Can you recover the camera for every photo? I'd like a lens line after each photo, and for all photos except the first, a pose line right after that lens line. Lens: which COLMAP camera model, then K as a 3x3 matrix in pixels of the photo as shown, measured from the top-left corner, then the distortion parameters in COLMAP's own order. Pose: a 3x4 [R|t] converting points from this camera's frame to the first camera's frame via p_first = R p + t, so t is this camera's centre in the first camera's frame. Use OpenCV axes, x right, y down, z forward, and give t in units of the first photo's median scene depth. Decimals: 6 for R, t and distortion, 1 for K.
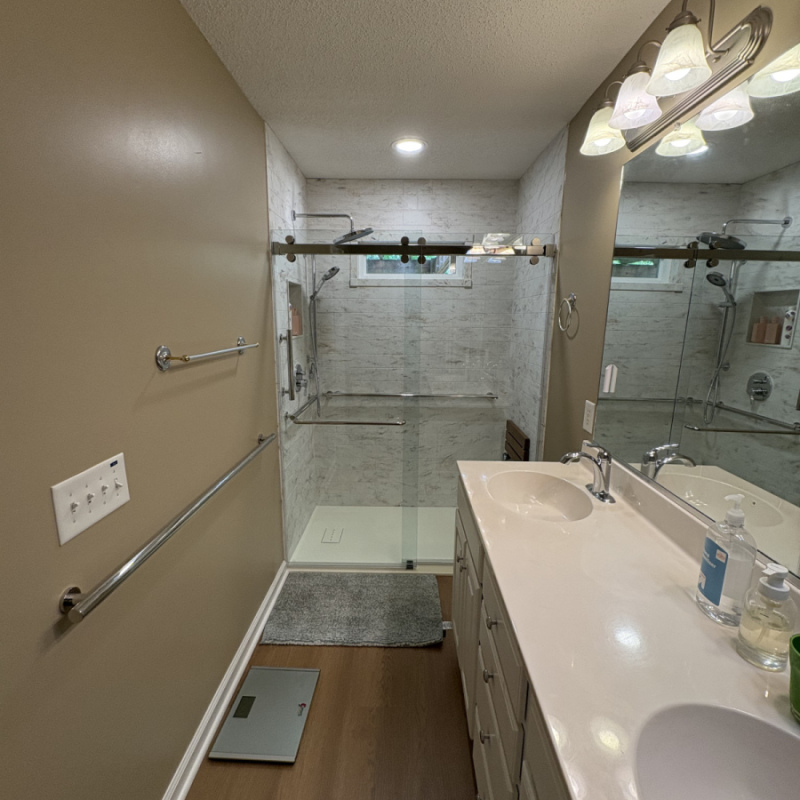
lens RADIAL K [[424.2, 0, 400.0], [0, 424.2, 400.0], [0, 0, 1]] dist [-0.000012, 0.000292]
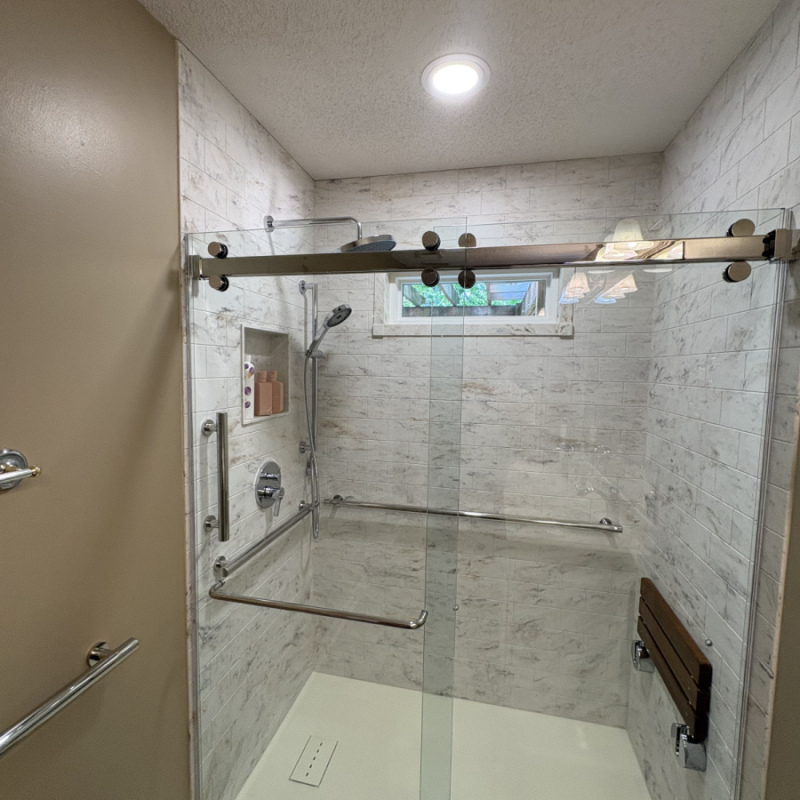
lens RADIAL K [[424.2, 0, 400.0], [0, 424.2, 400.0], [0, 0, 1]] dist [-0.000012, 0.000292]
pose [[0.978364, 0.025774, -0.205278, 0.059228], [-0.049747, 0.992407, -0.112489, -0.104324], [0.200820, 0.120267, 0.972218, 0.405024]]
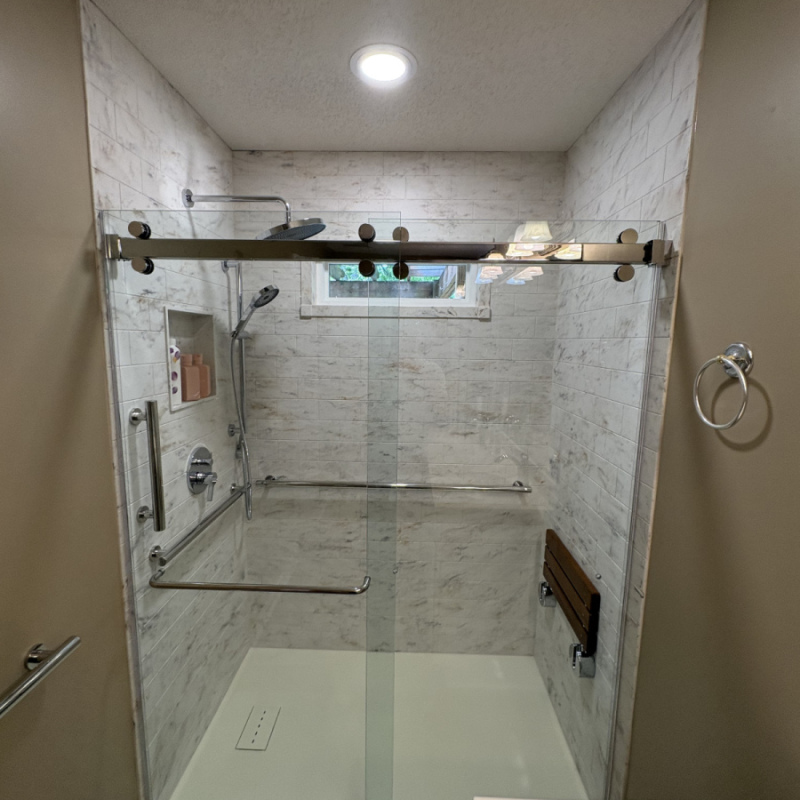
lens RADIAL K [[424.2, 0, 400.0], [0, 424.2, 400.0], [0, 0, 1]] dist [-0.000012, 0.000292]
pose [[0.999869, 0.008986, -0.013496, 0.043783], [-0.009691, 0.998541, -0.053118, -0.112187], [0.012999, 0.053241, 0.998497, 0.377070]]
